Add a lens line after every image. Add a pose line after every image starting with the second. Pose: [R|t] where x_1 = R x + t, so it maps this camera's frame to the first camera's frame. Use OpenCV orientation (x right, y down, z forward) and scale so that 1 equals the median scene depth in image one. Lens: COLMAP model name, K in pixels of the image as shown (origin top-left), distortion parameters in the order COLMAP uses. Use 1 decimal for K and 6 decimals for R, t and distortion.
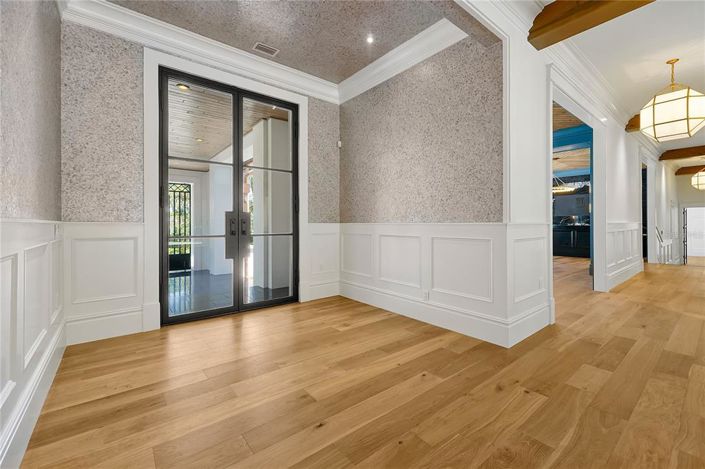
lens RADIAL K [[300.5, 0, 348.6], [0, 300.5, 228.5], [0, 0, 1]] dist [-0.002903, 0.000793]
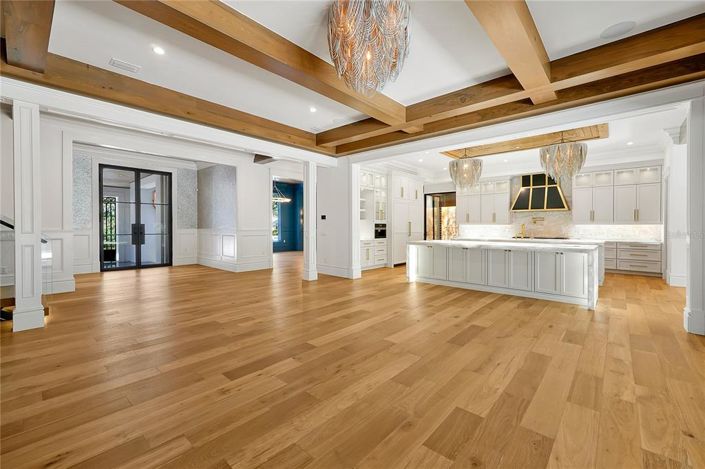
lens RADIAL K [[300.5, 0, 358.5], [0, 300.5, 233.2], [0, 0, 1]] dist [-0.002903, 0.000793]
pose [[0.981729, 0.004331, 0.190236, 0.725298], [-0.006681, 0.999909, 0.011718, -0.019467], [-0.190168, -0.012775, 0.981669, -1.337934]]
